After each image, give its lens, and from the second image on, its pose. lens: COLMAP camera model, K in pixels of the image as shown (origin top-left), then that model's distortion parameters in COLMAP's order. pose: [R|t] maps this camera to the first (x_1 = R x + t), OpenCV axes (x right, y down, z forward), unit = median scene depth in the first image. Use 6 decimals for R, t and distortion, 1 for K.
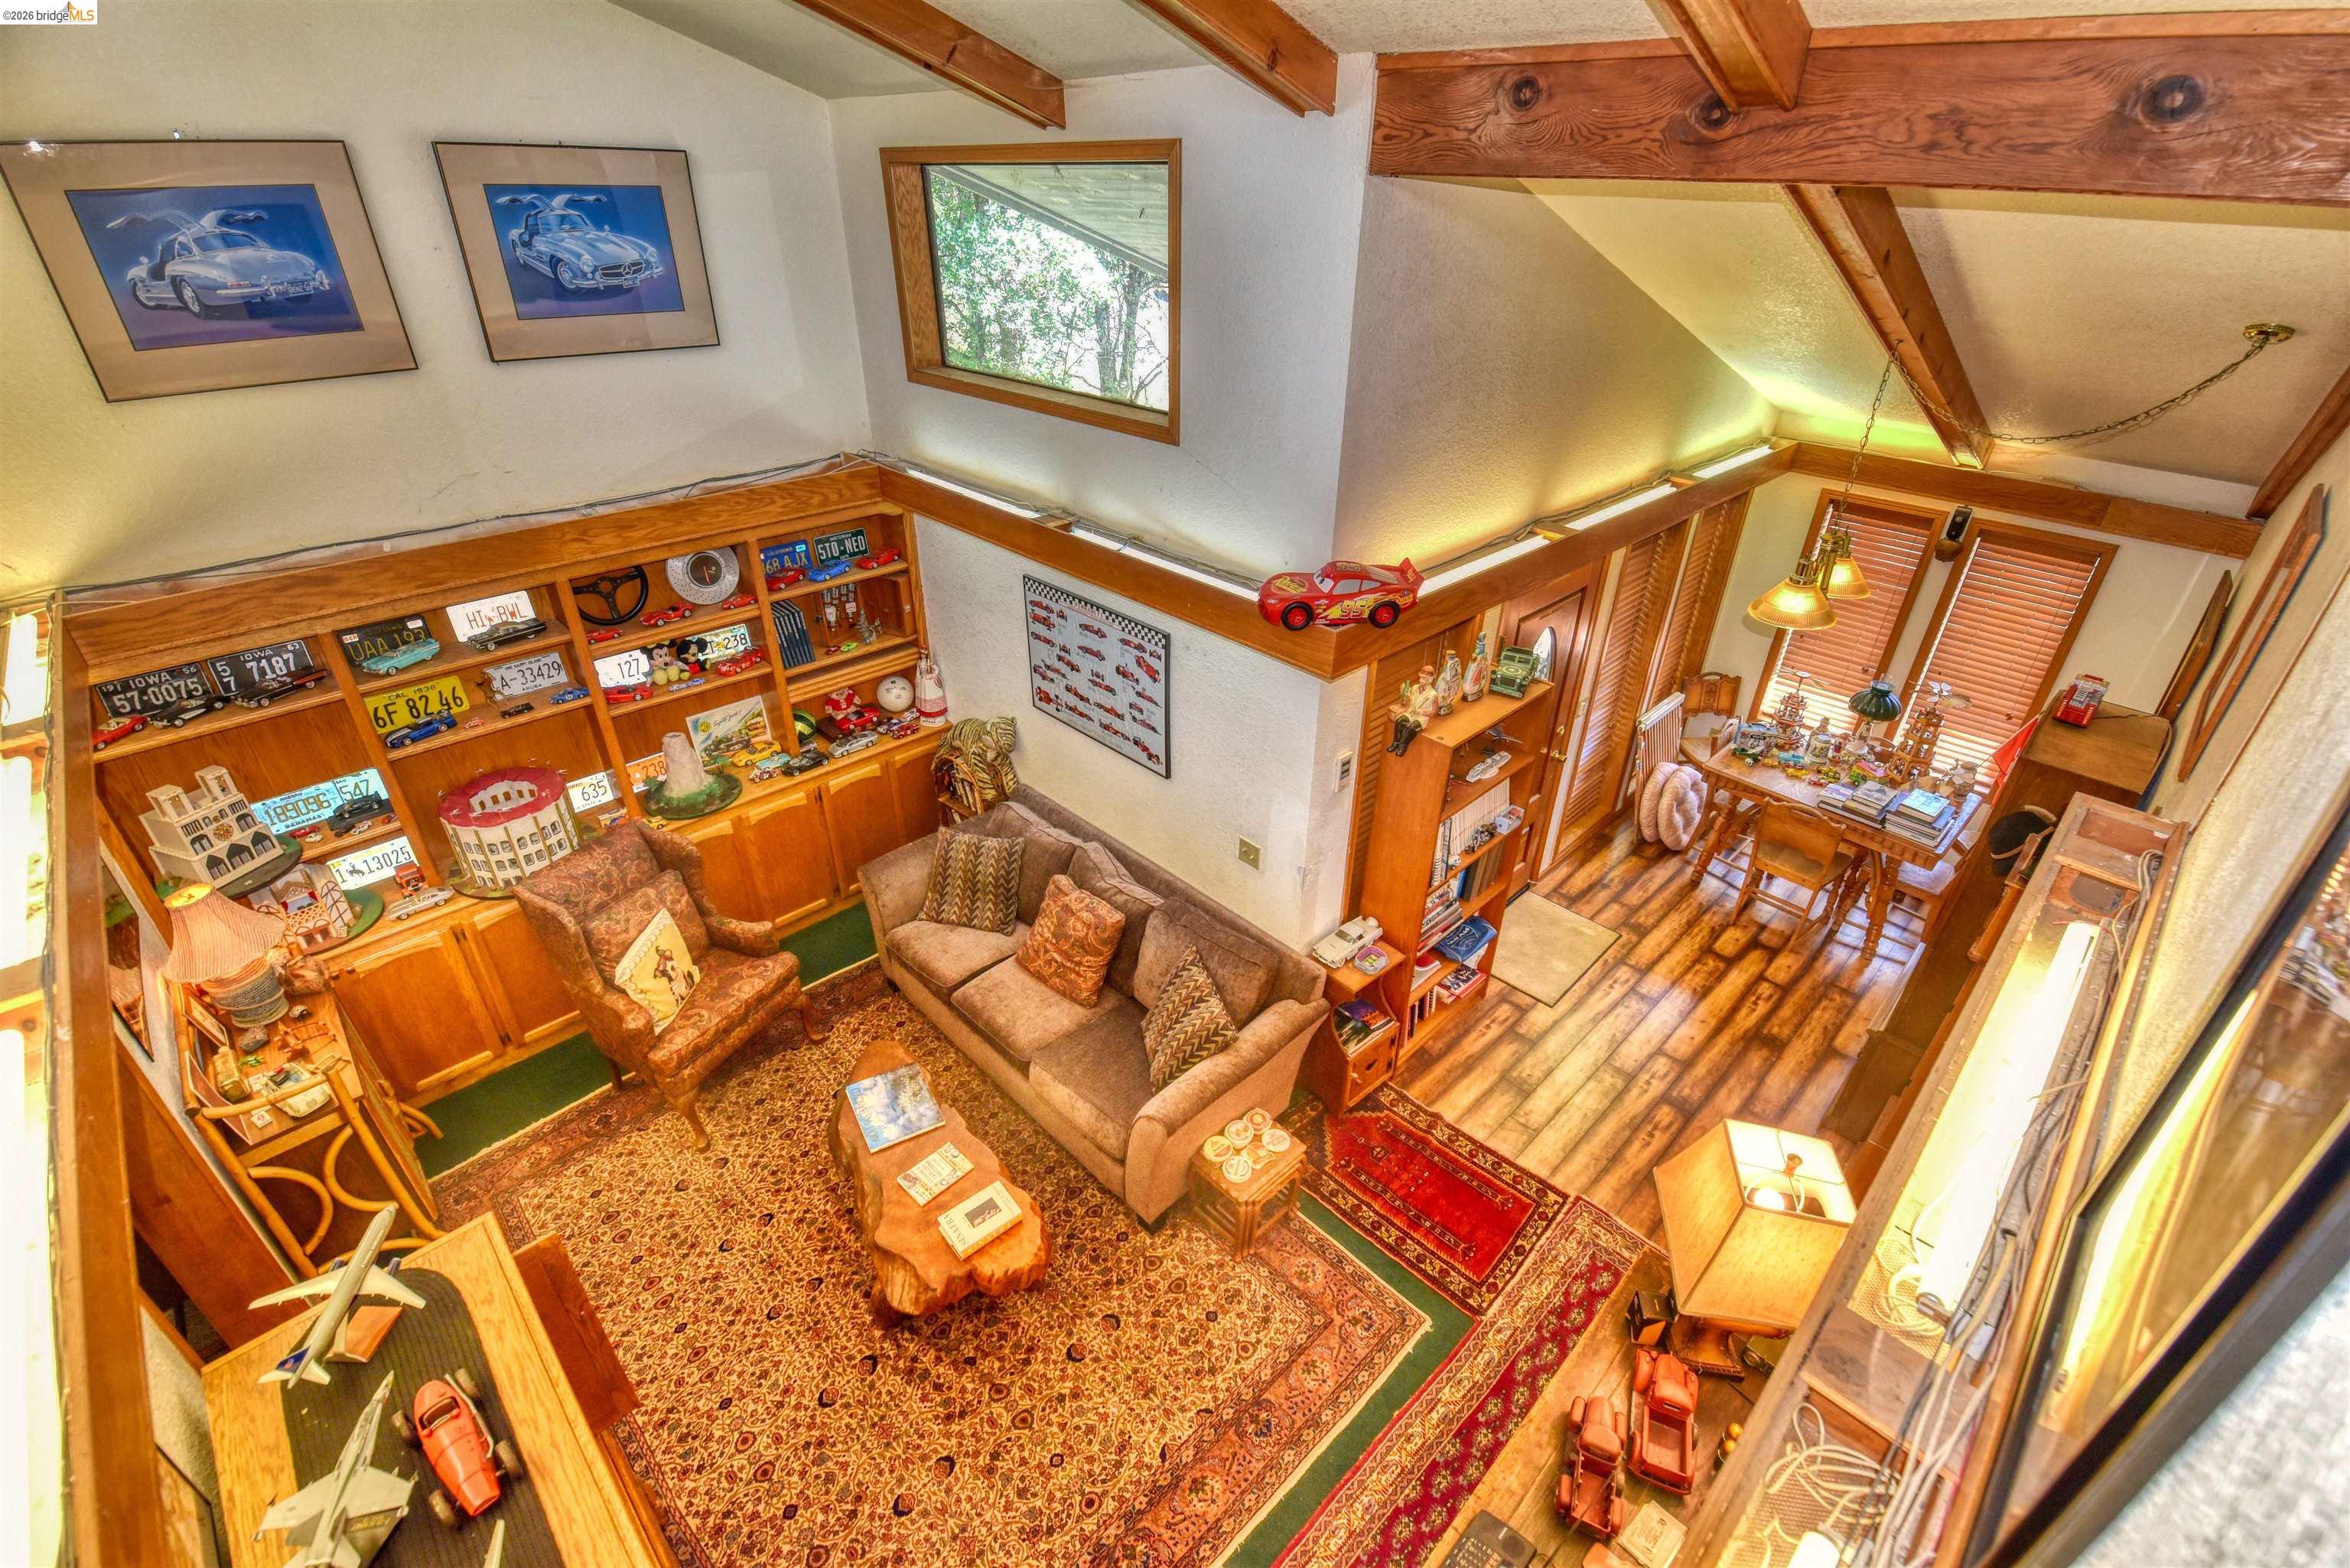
lens RADIAL K [[1018.2, 0, 1178.0], [0, 1018.2, 775.4], [0, 0, 1]] dist [-0.006041, -0.007947]
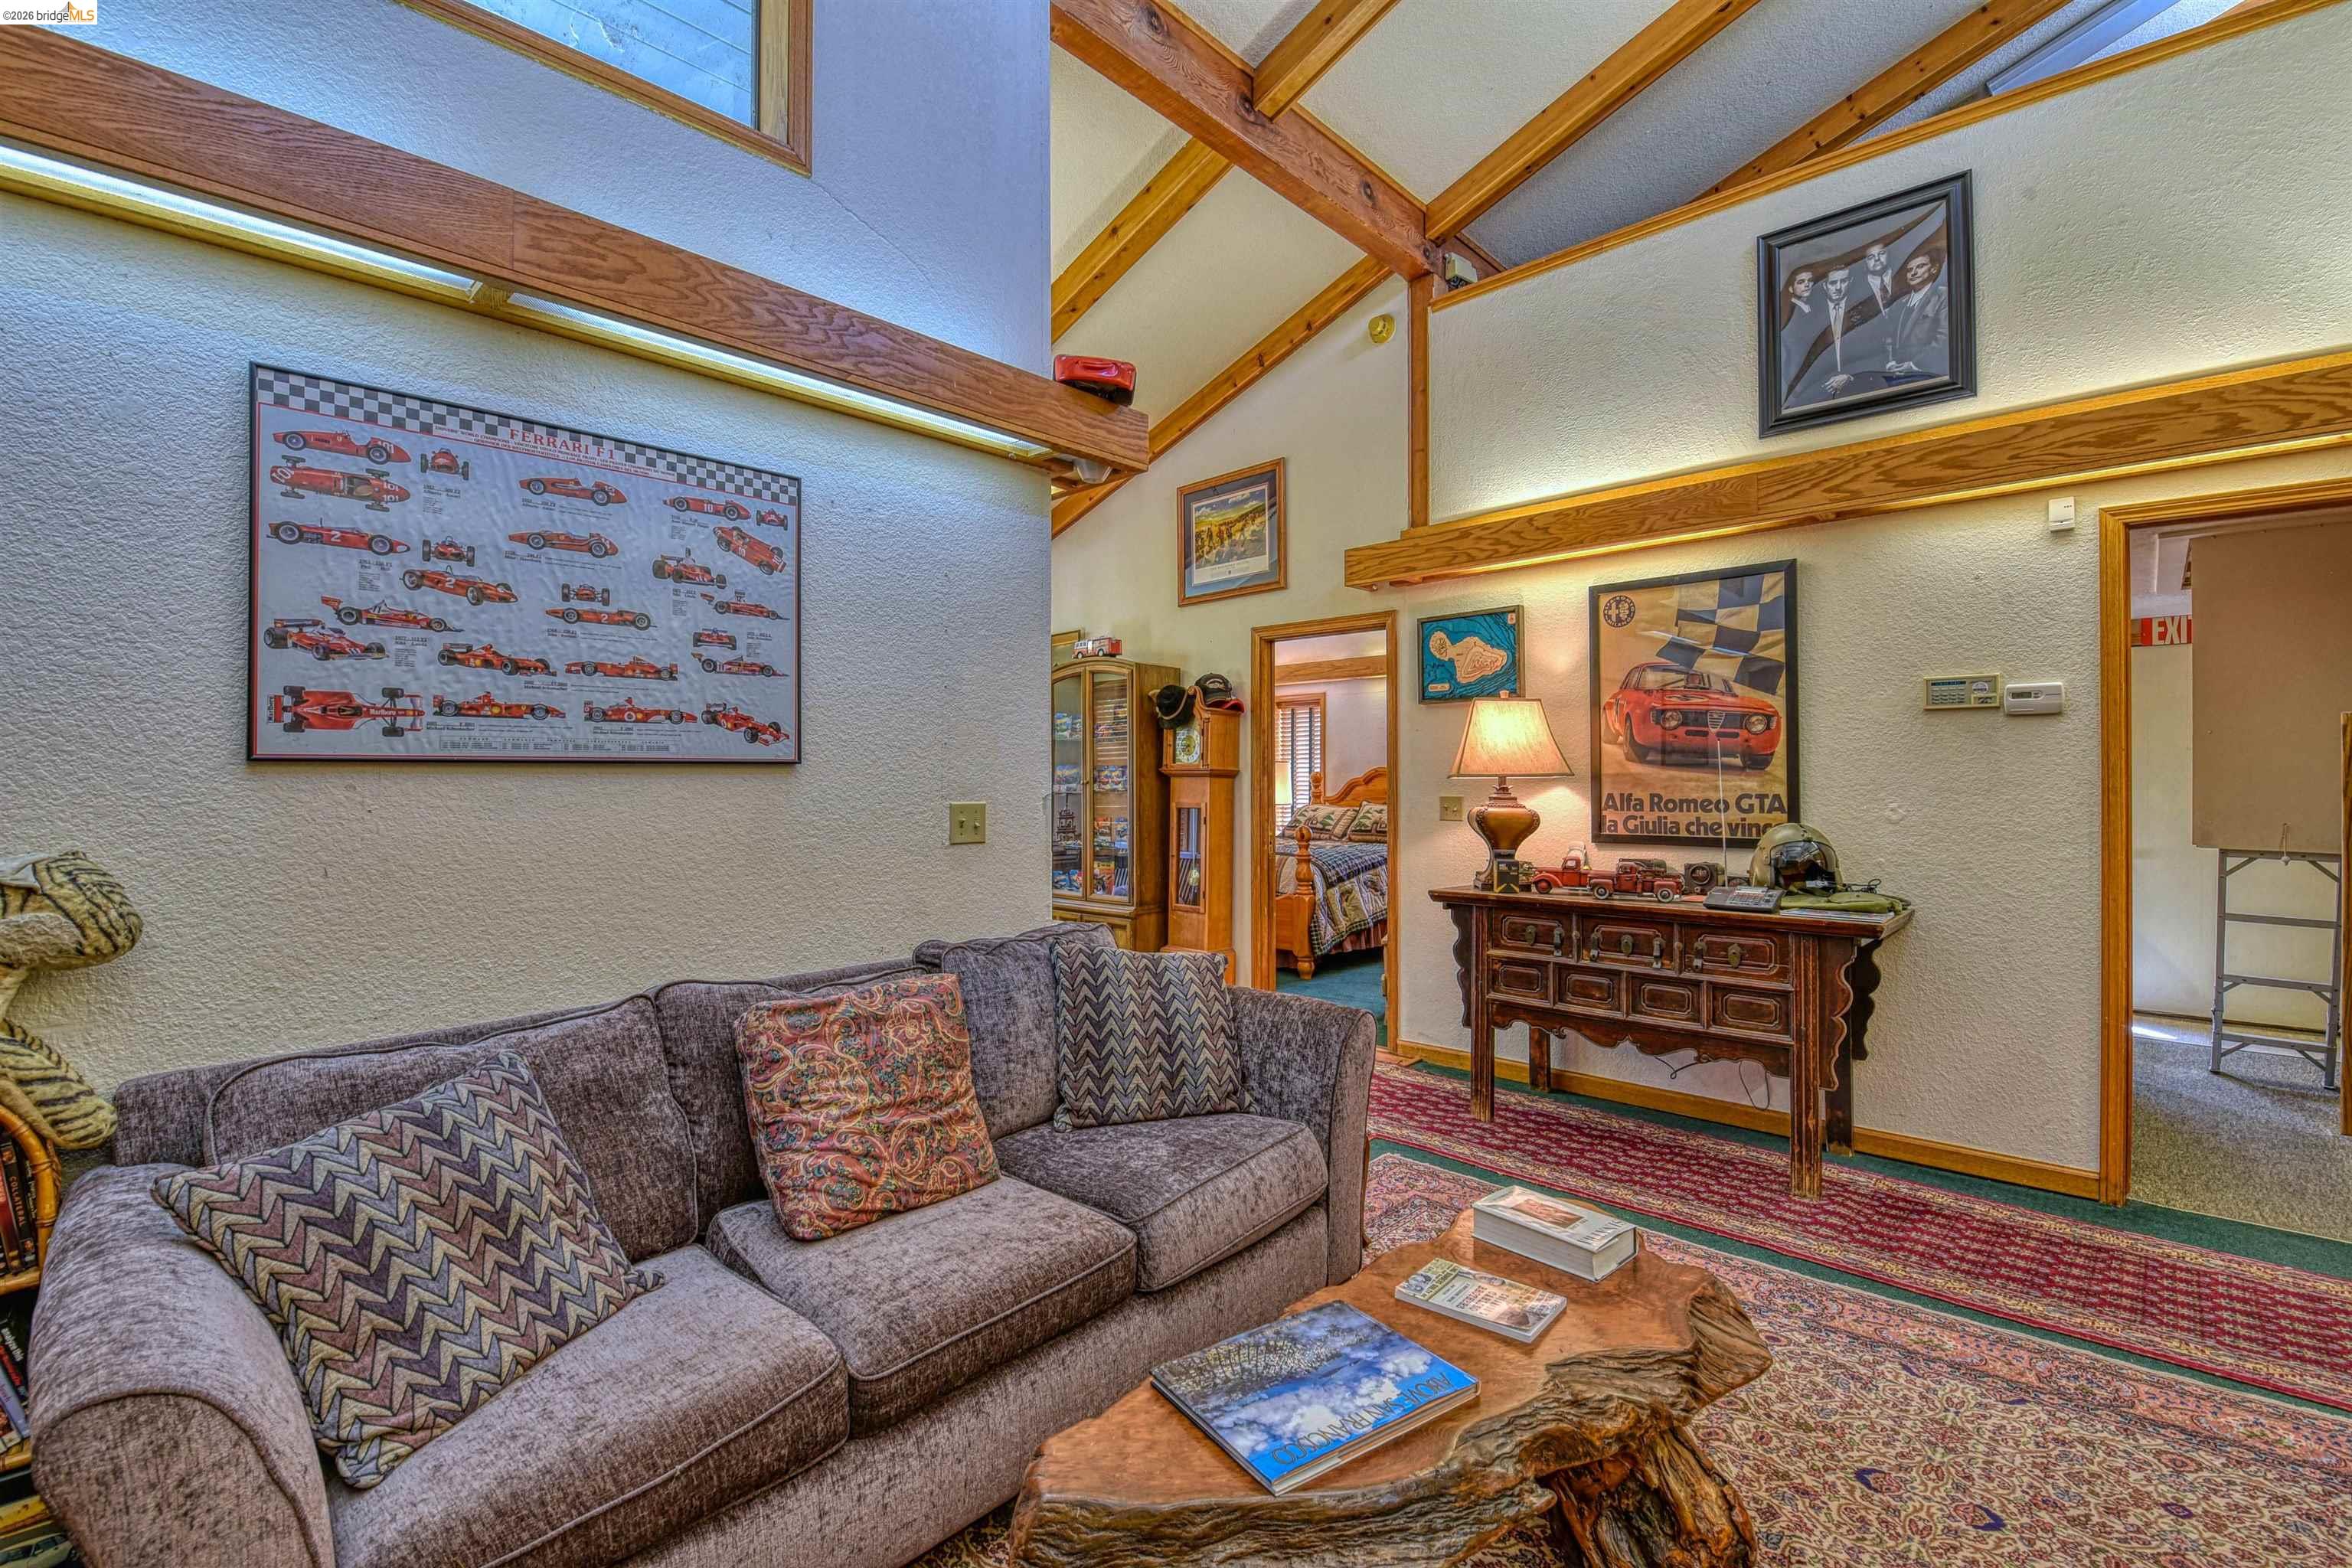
lens RADIAL K [[1019.1, 0, 1195.9], [0, 1019.1, 769.3], [0, 0, 1]] dist [-0.006041, -0.007947]
pose [[-0.052502, -0.001589, 0.998620, -0.568110], [0.505386, 0.862441, 0.027943, 0.098433], [-0.861294, 0.506156, -0.044477, 0.851561]]
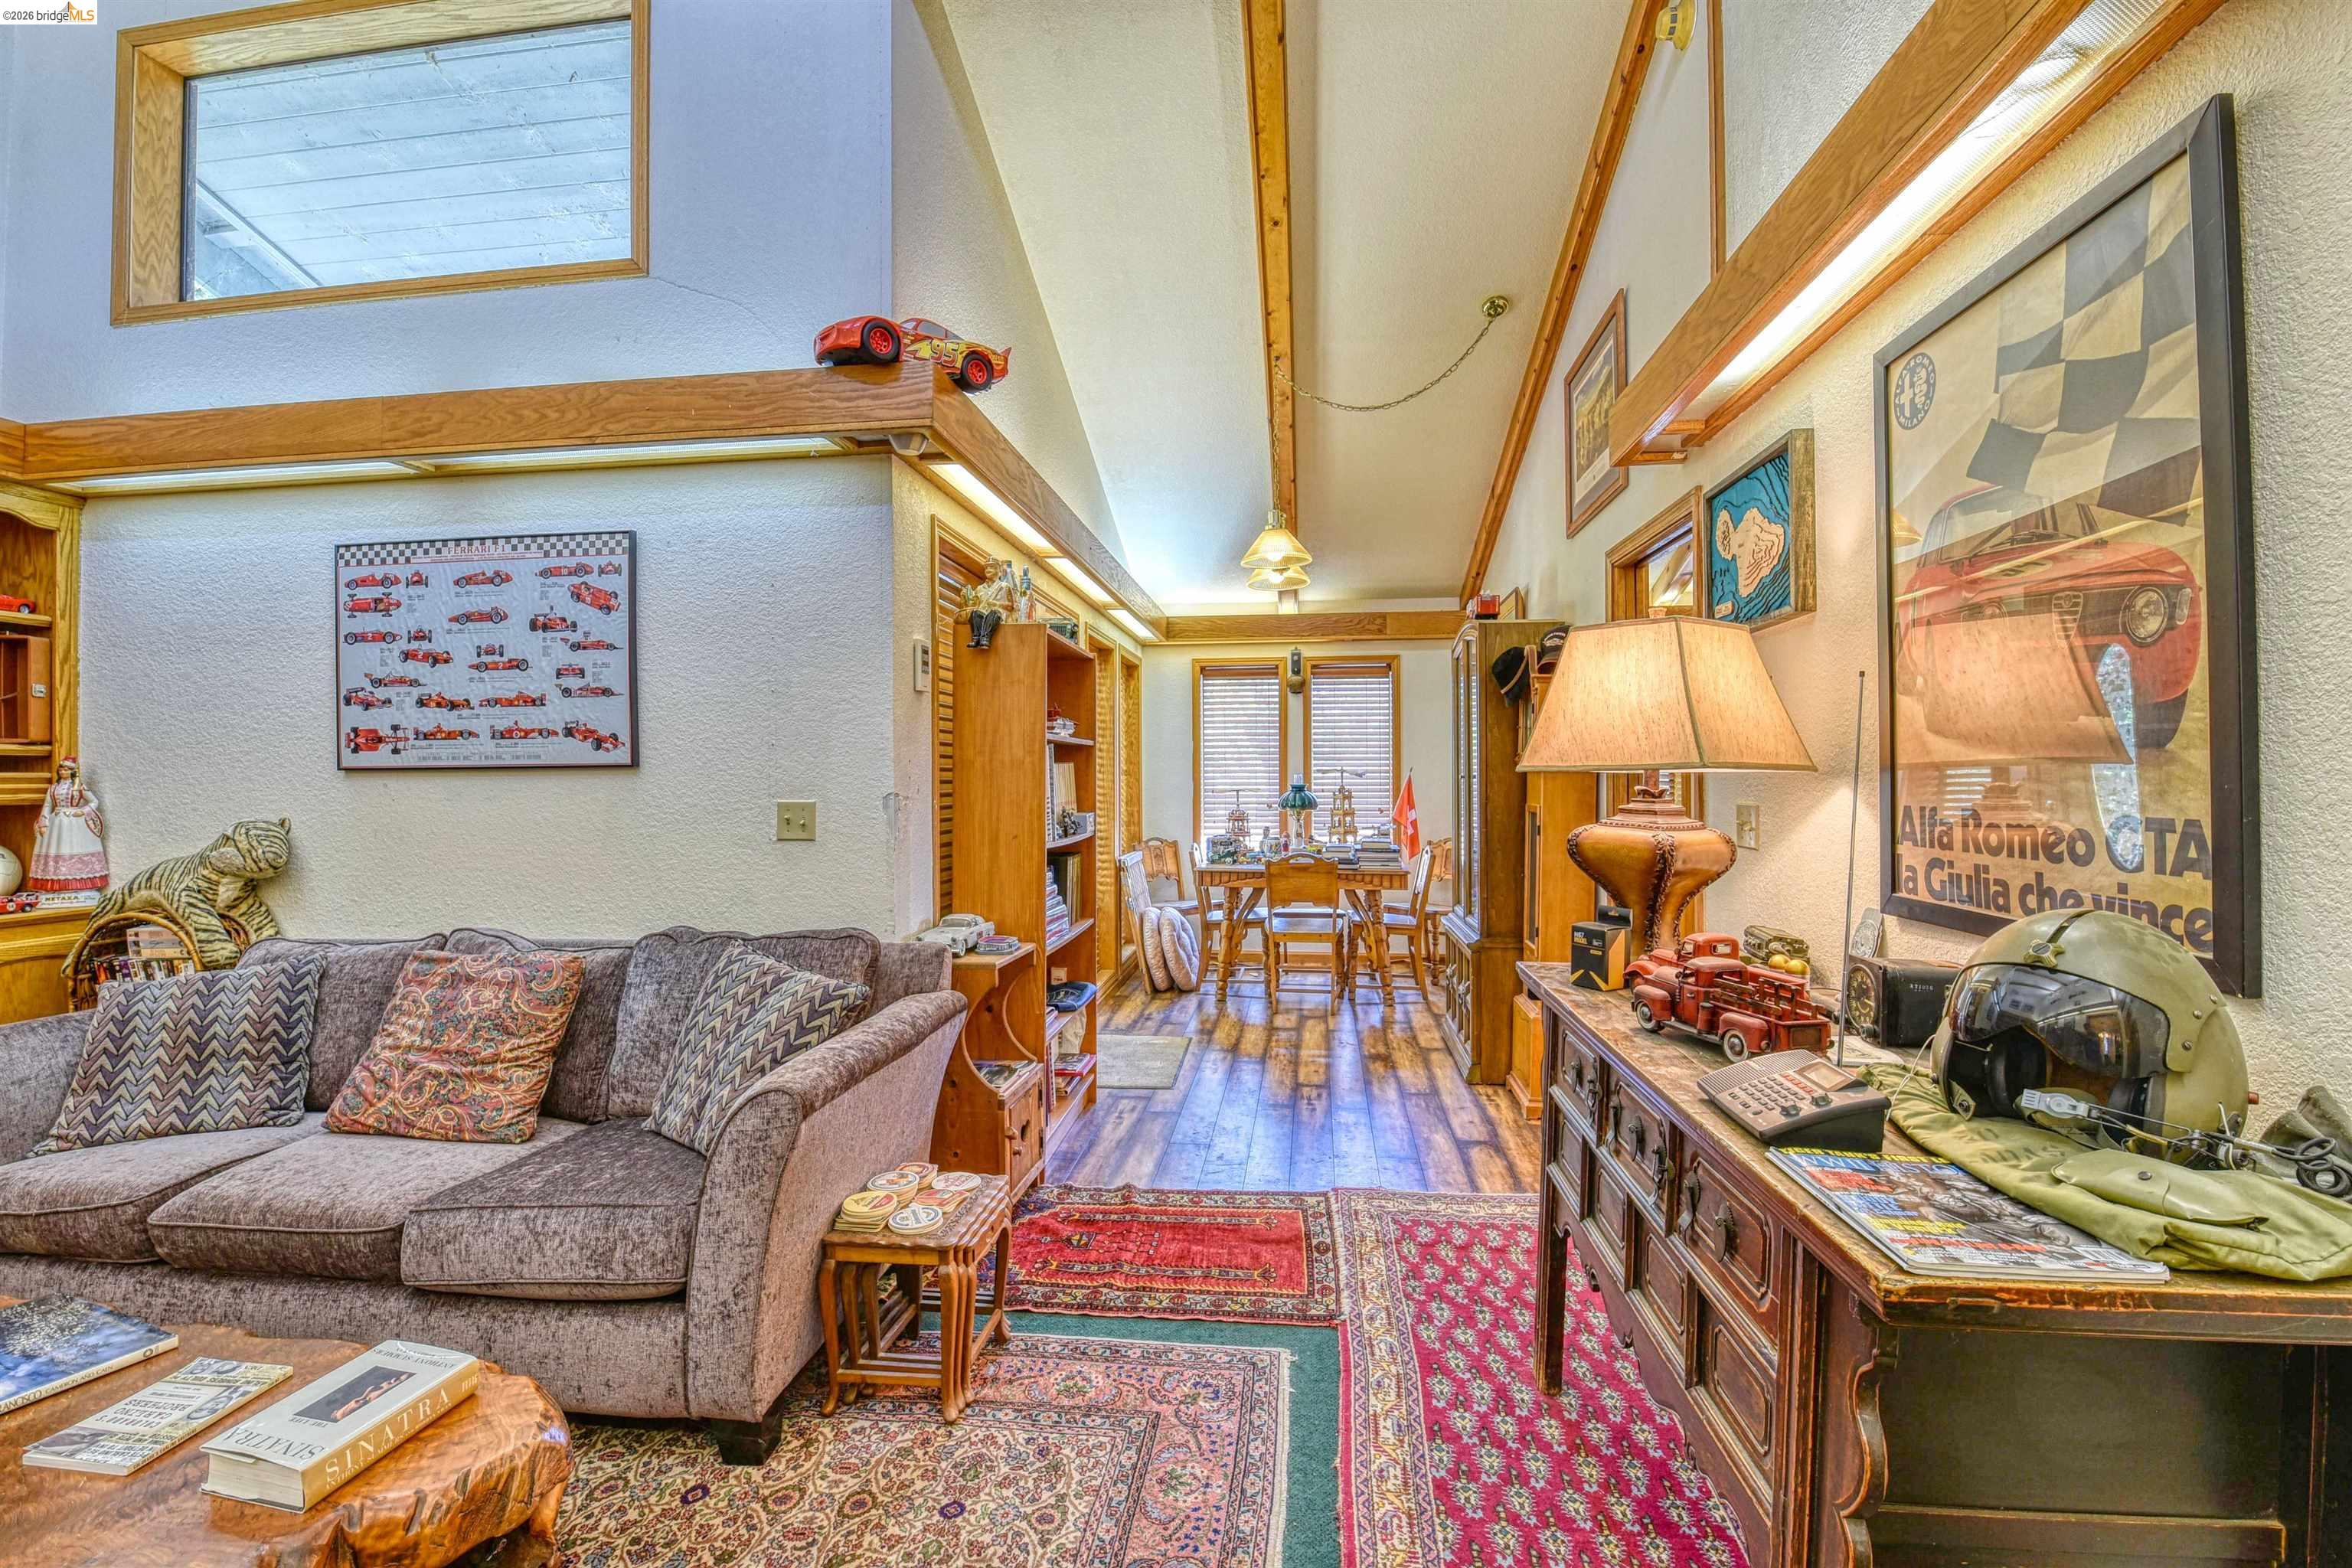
lens RADIAL K [[1019.1, 0, 1195.1], [0, 1019.1, 766.5], [0, 0, 1]] dist [-0.006041, -0.007947]
pose [[0.773308, -0.012684, 0.633904, -0.147448], [0.333944, 0.858029, -0.390214, 0.383215], [-0.538959, 0.513444, 0.667756, 0.371237]]
